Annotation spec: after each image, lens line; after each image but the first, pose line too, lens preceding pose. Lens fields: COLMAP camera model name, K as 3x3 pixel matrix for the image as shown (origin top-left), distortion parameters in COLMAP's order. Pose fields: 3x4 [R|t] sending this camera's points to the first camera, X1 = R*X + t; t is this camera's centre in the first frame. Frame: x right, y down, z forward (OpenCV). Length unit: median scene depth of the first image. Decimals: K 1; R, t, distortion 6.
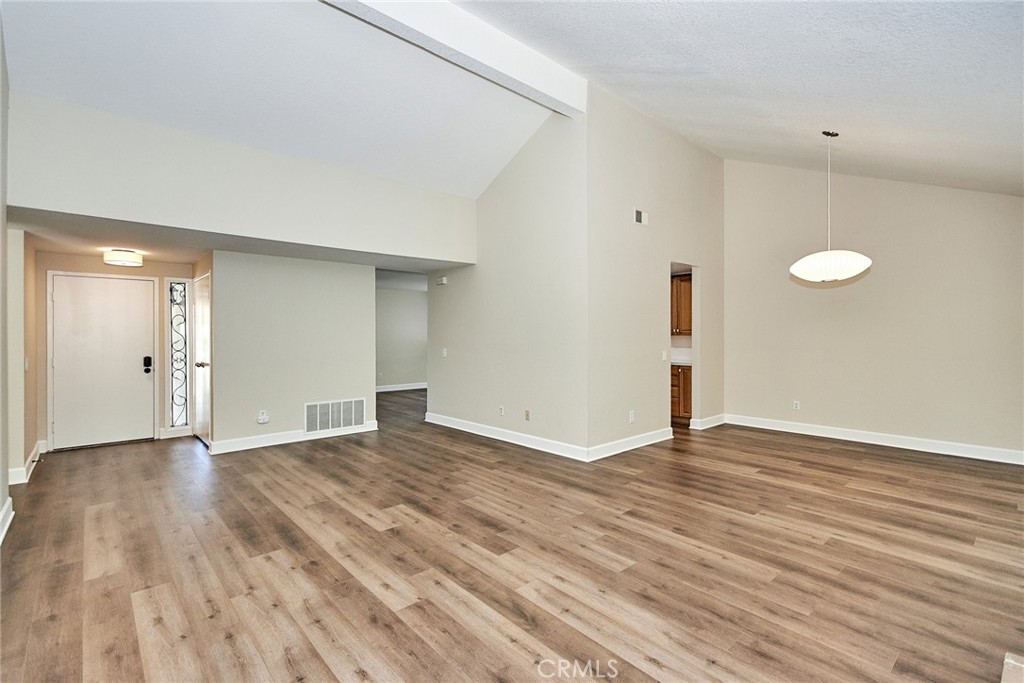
lens RADIAL K [[470.0, 0, 522.4], [0, 470.0, 334.9], [0, 0, 1]] dist [0.023536, -0.000094]
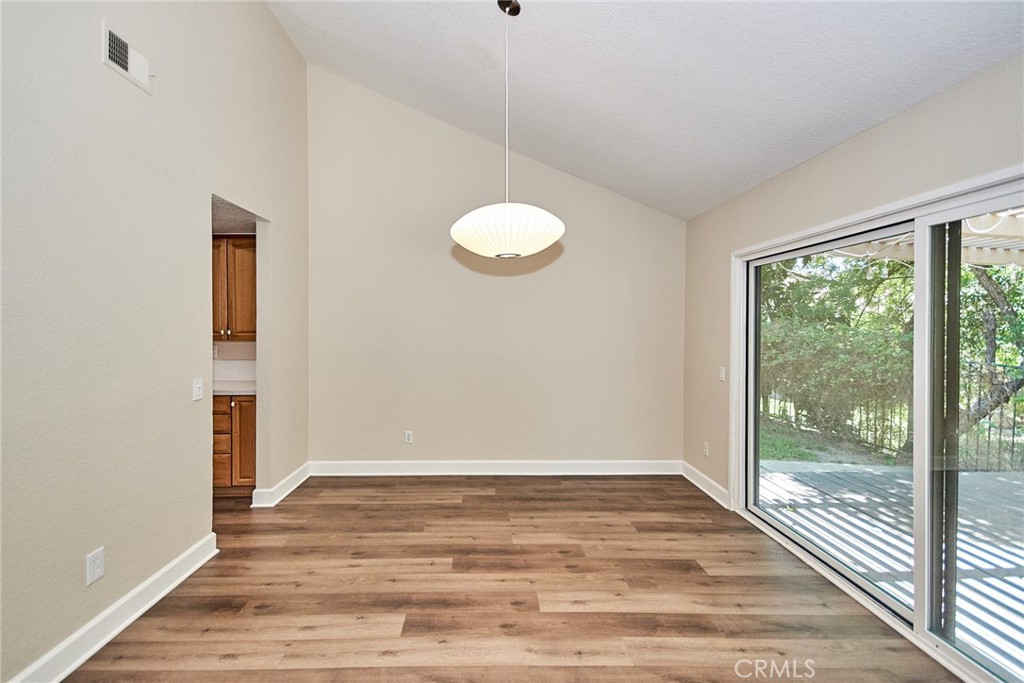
lens RADIAL K [[454.8, 0, 492.2], [0, 454.8, 332.4], [0, 0, 1]] dist [0.016877, -0.000482]
pose [[0.667620, -0.002795, 0.744497, 0.248394], [-0.003852, 0.999967, 0.007208, -0.025816], [-0.744493, -0.007680, 0.667587, 0.748489]]
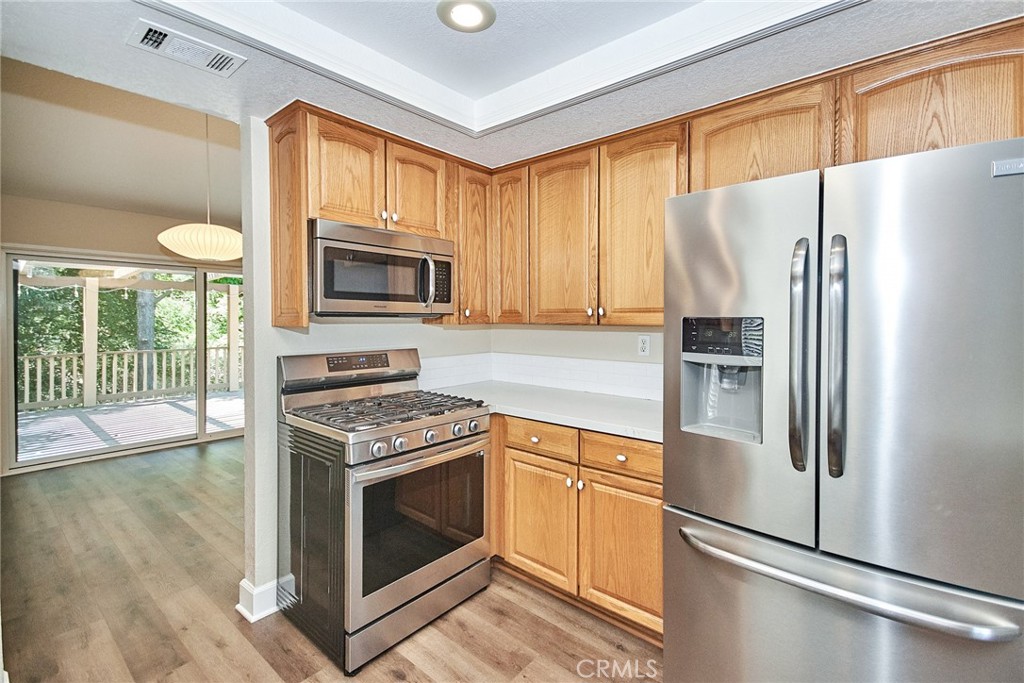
lens RADIAL K [[461.5, 0, 517.4], [0, 461.5, 325.1], [0, 0, 1]] dist [0.013138, -0.000155]
pose [[-0.992705, 0.005089, -0.120462, 0.232462], [0.003563, 0.999911, 0.012879, -0.009606], [0.120517, 0.012356, -0.992634, 2.236180]]
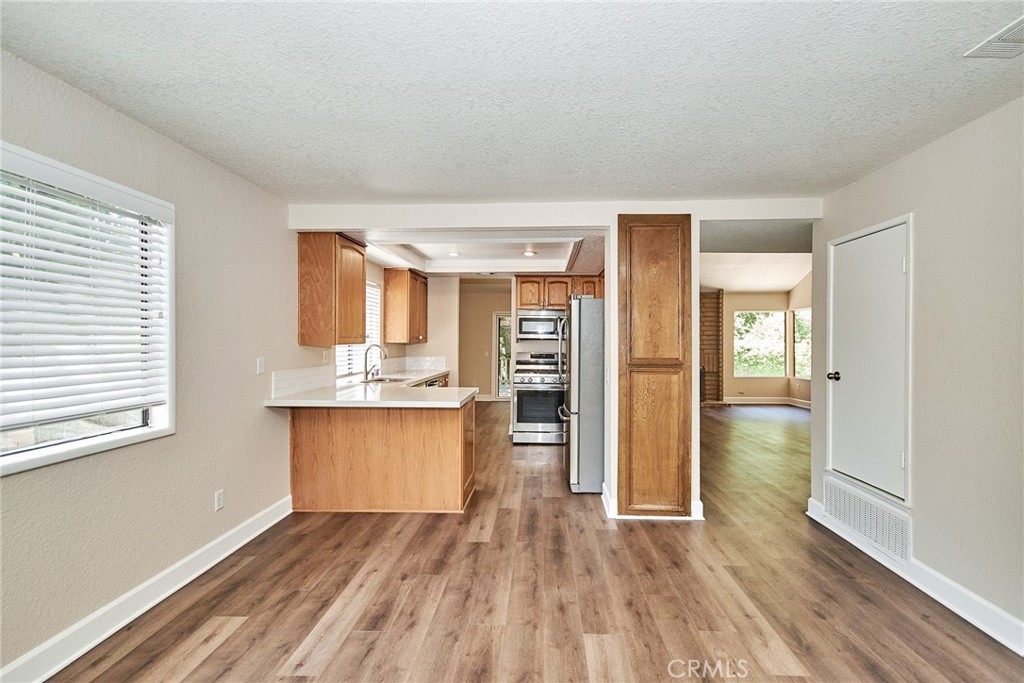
lens RADIAL K [[452.7, 0, 522.3], [0, 452.7, 339.6], [0, 0, 1]] dist [0.007966, -0.000096]
pose [[-0.706246, 0.002513, 0.707962, -0.790627], [-0.004010, 0.999963, -0.007549, 0.000675], [-0.707955, -0.008170, -0.706211, 2.848415]]
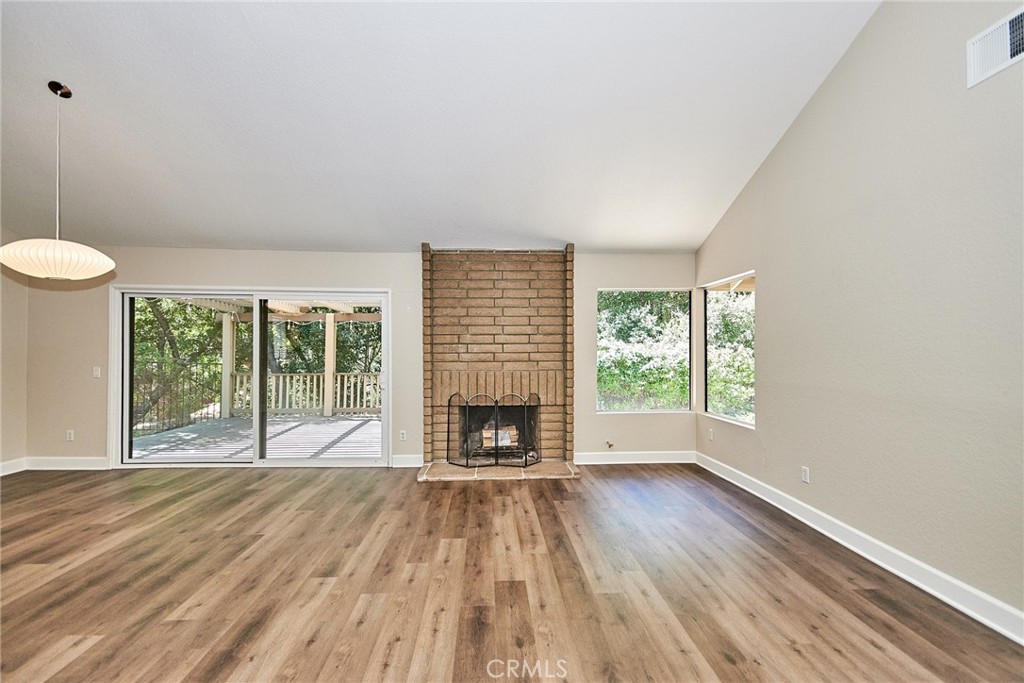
lens RADIAL K [[457.0, 0, 506.7], [0, 457.0, 346.7], [0, 0, 1]] dist [0.007005, -0.000501]
pose [[-0.766730, 0.001916, 0.641967, -0.465269], [-0.001778, 0.999985, -0.005107, -0.002586], [-0.641967, -0.005057, -0.766716, 1.304868]]
